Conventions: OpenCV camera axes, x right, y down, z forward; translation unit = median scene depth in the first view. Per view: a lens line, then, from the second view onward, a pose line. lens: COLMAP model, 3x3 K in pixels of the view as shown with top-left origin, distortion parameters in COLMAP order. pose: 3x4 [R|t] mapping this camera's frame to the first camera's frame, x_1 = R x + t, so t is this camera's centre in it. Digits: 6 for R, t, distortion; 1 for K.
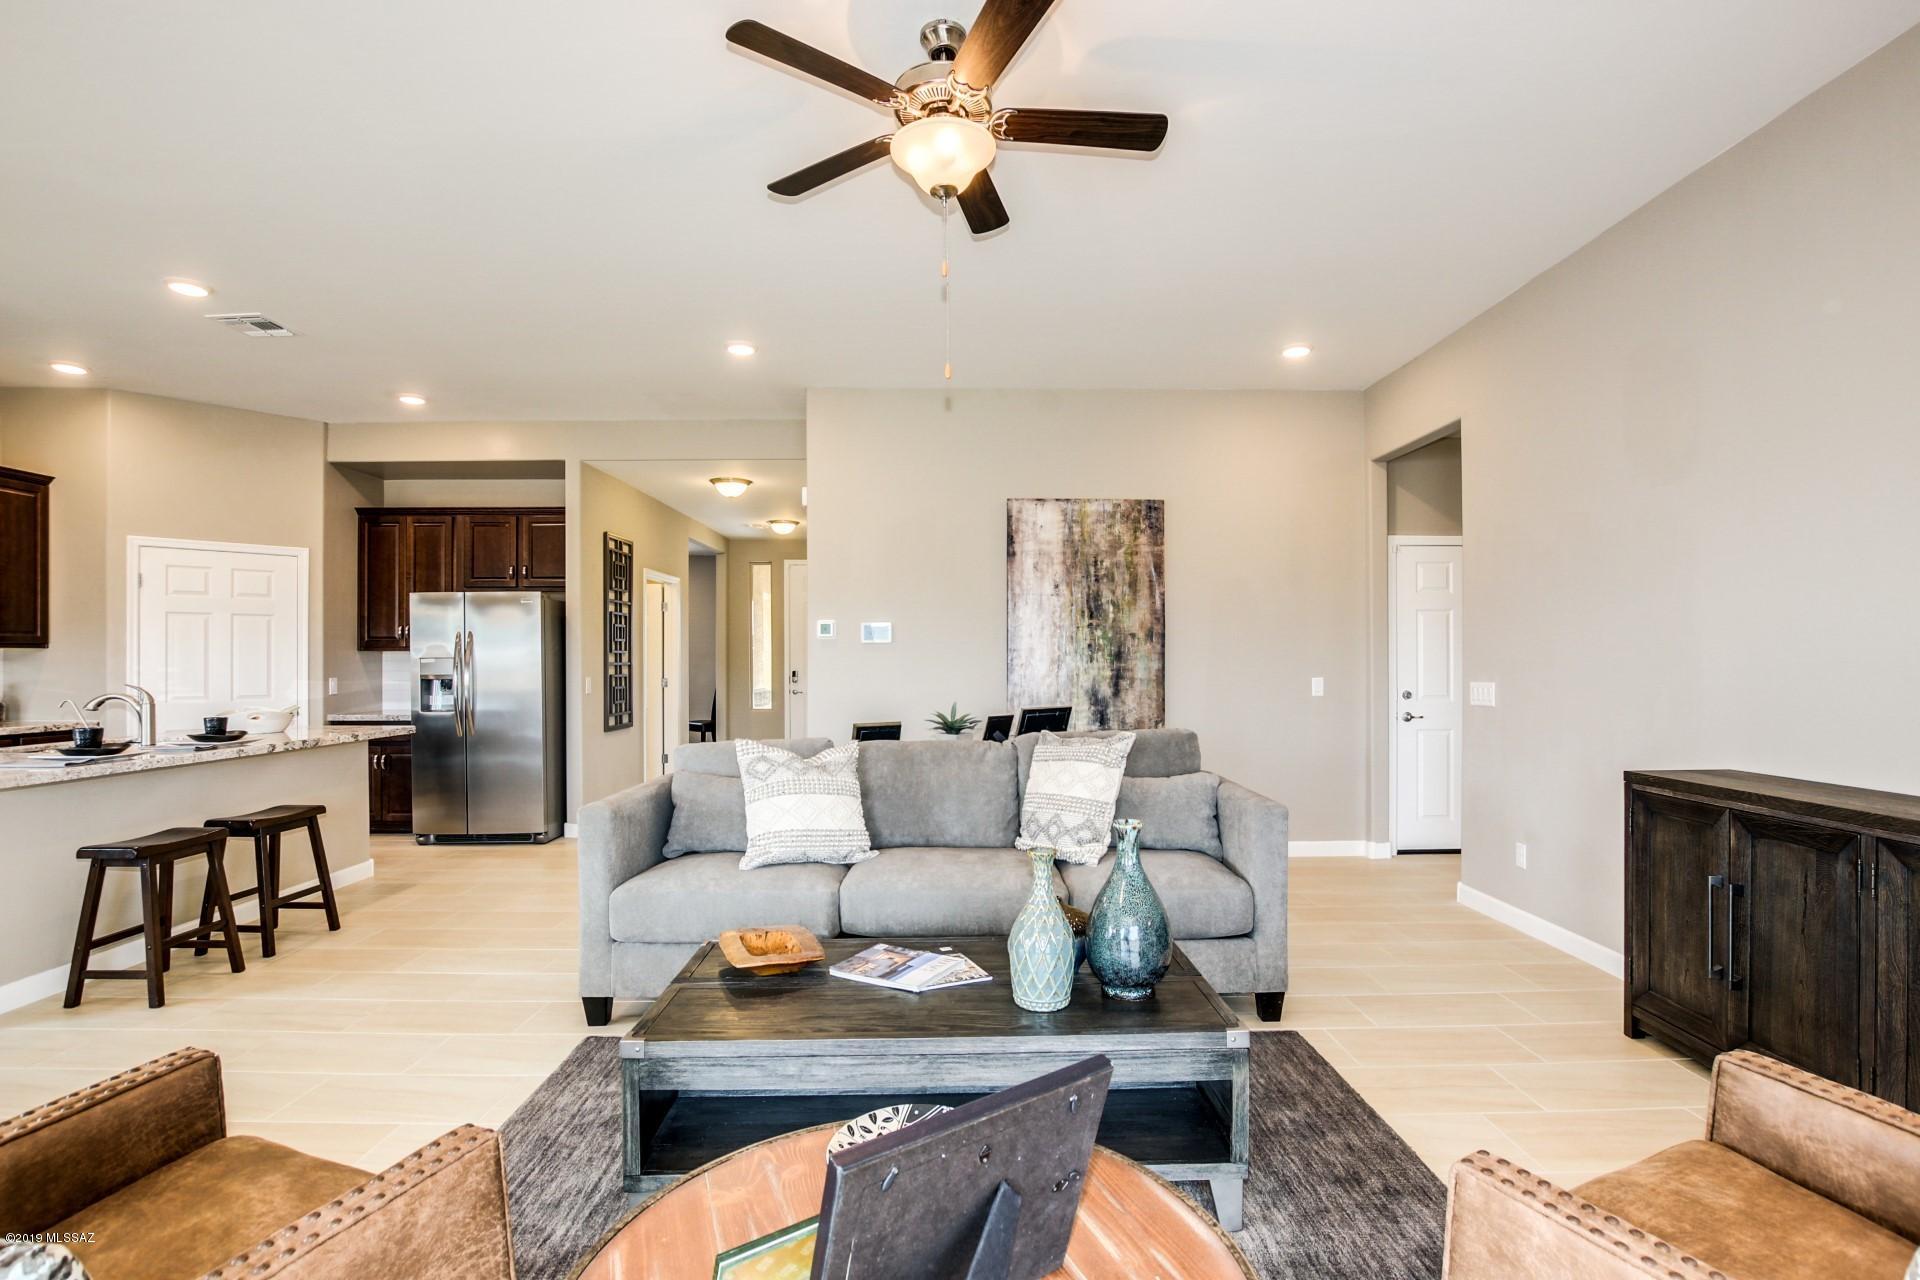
lens RADIAL K [[897.8, 0, 966.6], [0, 897.8, 657.4], [0, 0, 1]] dist [-0.032278, 0.004279]
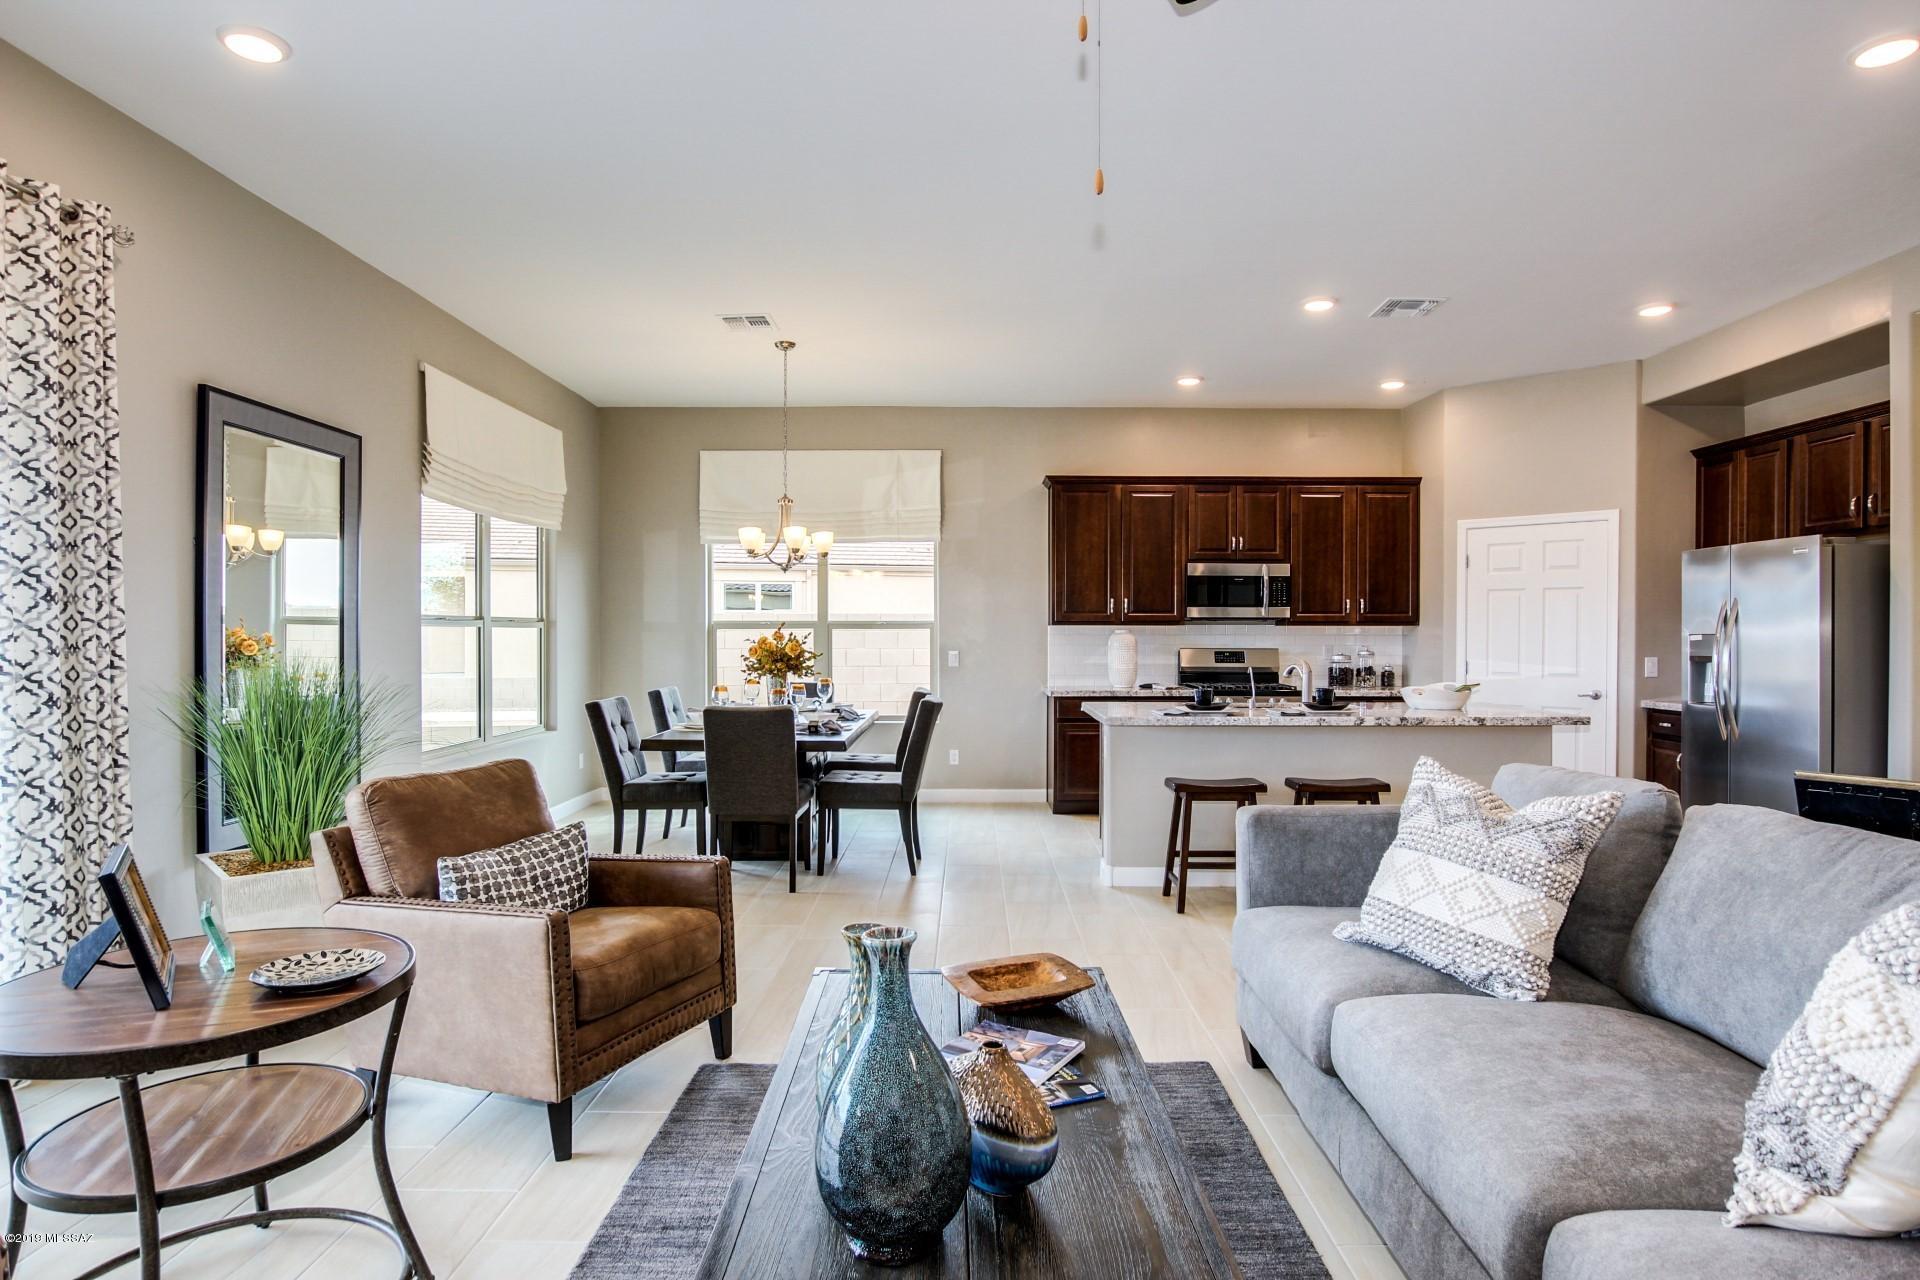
lens RADIAL K [[1031.6, 0, 966.1], [0, 1031.6, 645.4], [0, 0, 1]] dist [-0.033472, 0.011420]
pose [[-0.014370, 0.011958, -0.999825, 0.311804], [0.001669, 0.999927, 0.011935, -0.000932], [0.999895, -0.001497, -0.014389, 0.403729]]
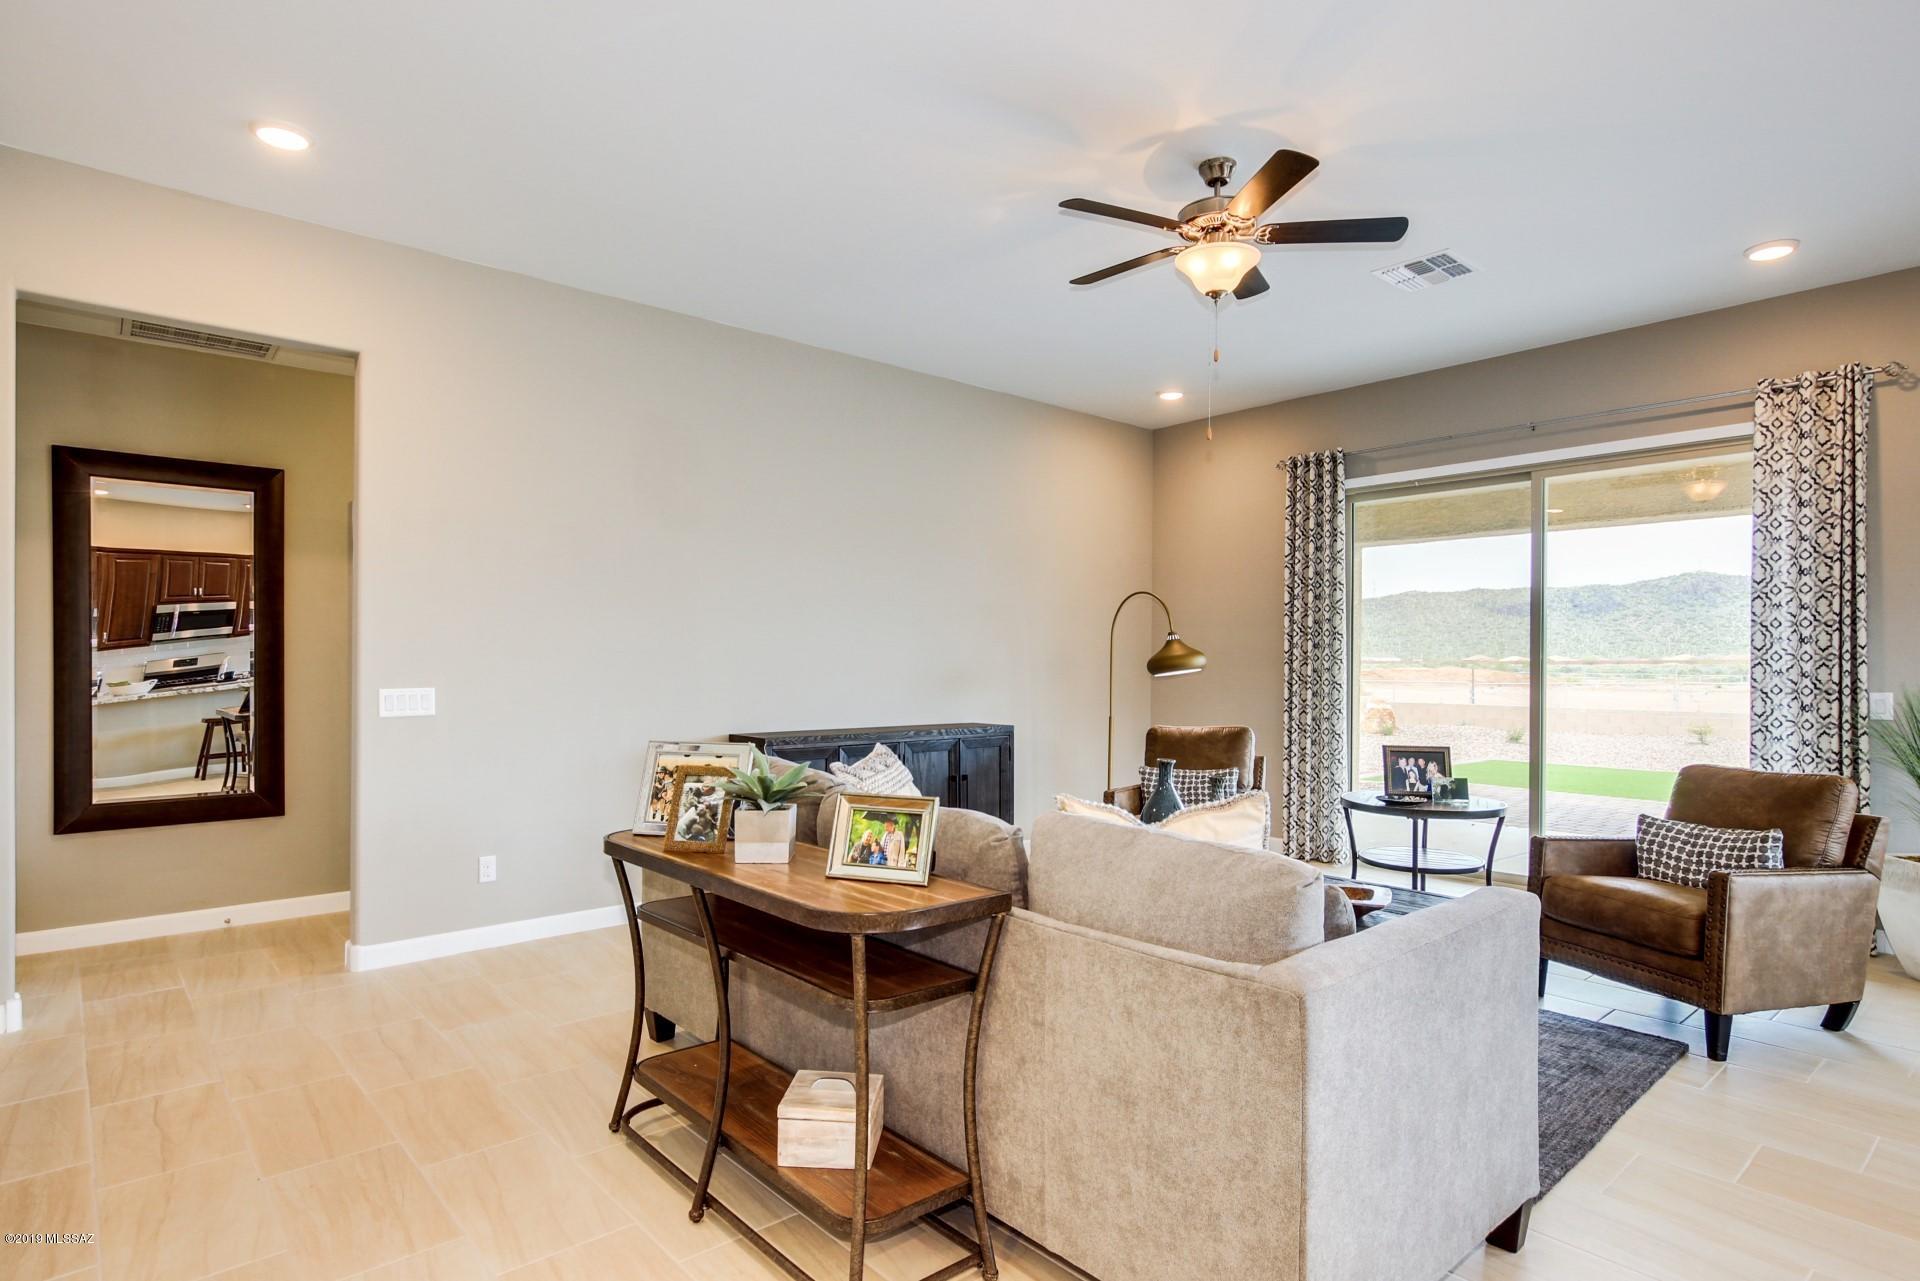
lens RADIAL K [[1021.0, 0, 964.2], [0, 1021.0, 671.0], [0, 0, 1]] dist [-0.000800, 0.001218]
pose [[-0.654726, -0.006804, 0.755835, -0.388480], [-0.004574, 0.999977, 0.005040, 0.003556], [-0.755852, -0.000157, -0.654742, 0.970496]]
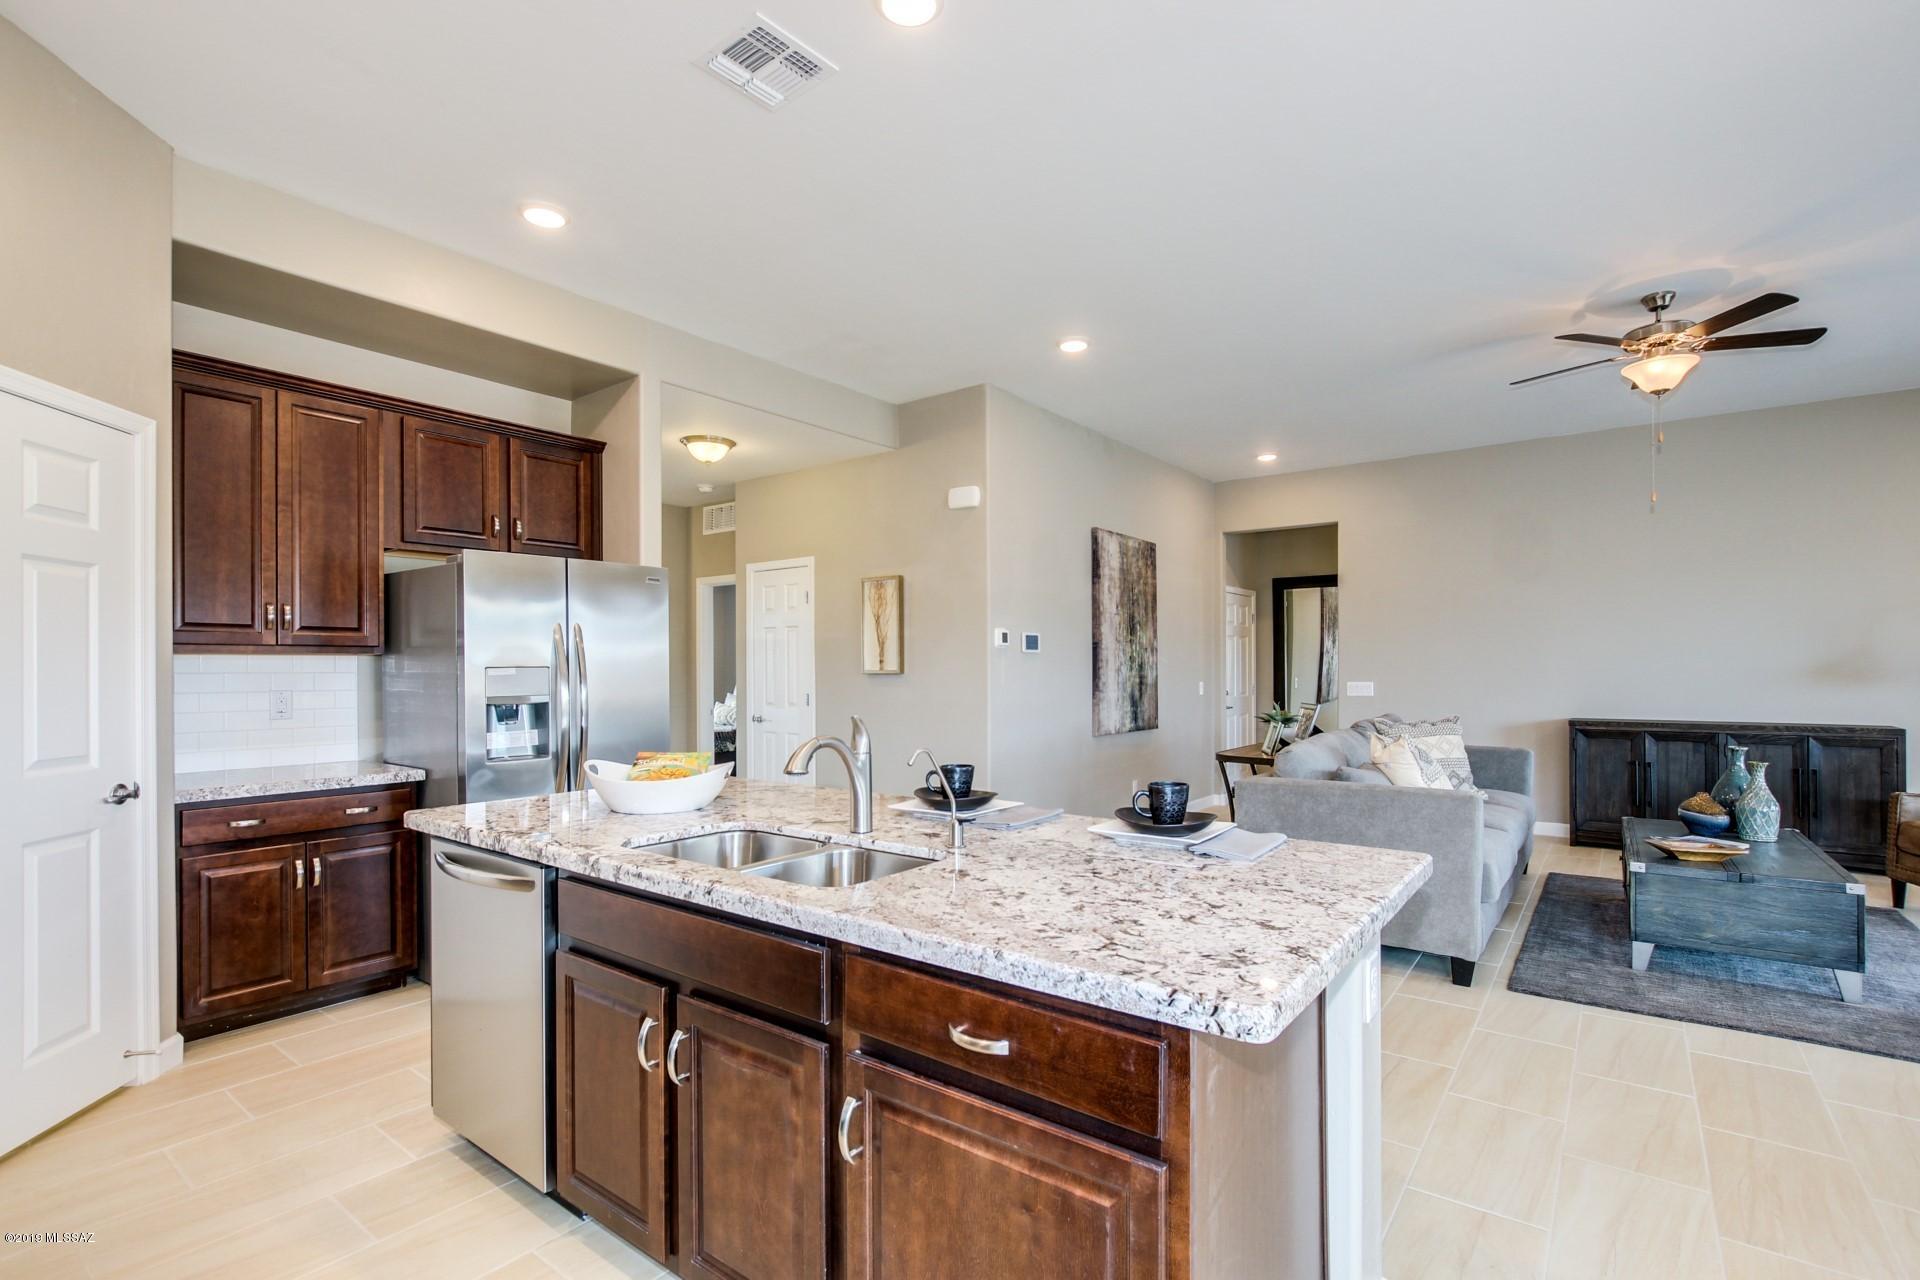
lens RADIAL K [[882.5, 0, 969.4], [0, 882.5, 665.3], [0, 0, 1]] dist [-0.014615, 0.006451]
pose [[0.609654, 0.002804, 0.792662, -0.937681], [0.000307, 0.999993, -0.003774, 0.001877], [-0.792667, 0.002544, 0.609649, 0.446780]]
